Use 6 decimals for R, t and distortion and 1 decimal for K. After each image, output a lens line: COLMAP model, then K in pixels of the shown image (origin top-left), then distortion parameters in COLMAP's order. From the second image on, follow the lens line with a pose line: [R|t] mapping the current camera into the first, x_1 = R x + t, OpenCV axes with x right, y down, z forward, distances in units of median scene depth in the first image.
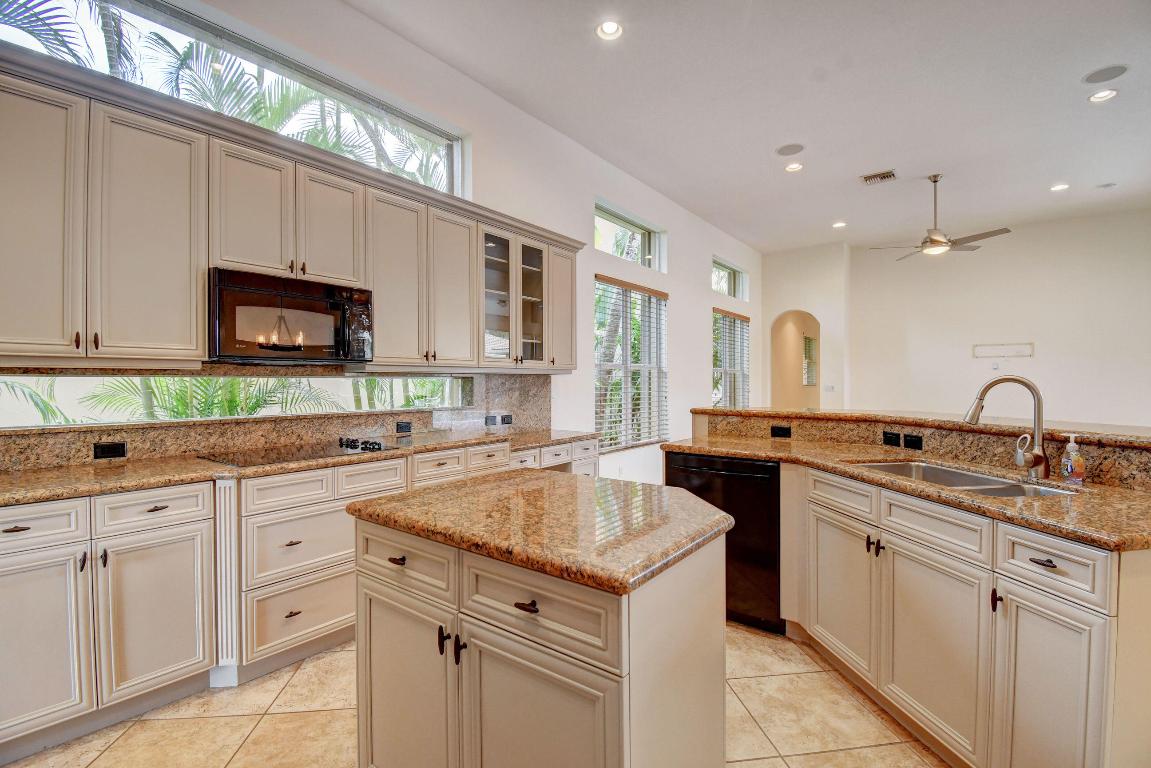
lens RADIAL K [[506.5, 0, 580.2], [0, 506.5, 388.0], [0, 0, 1]] dist [0.000172, -0.009891]
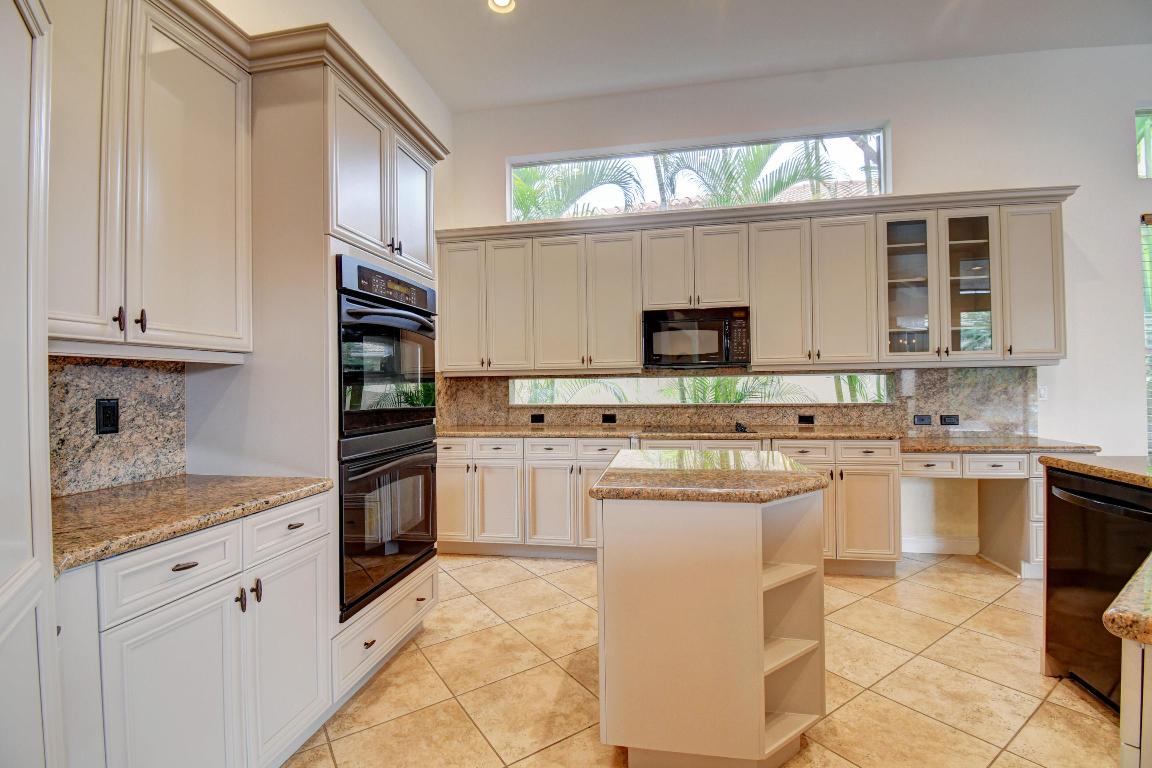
lens RADIAL K [[506.9, 0, 571.9], [0, 506.9, 380.8], [0, 0, 1]] dist [0.000172, -0.009891]
pose [[0.450443, -0.008399, -0.892766, 0.548760], [0.002059, 0.999963, -0.008369, 0.001873], [0.892803, 0.001931, 0.450444, 0.042352]]
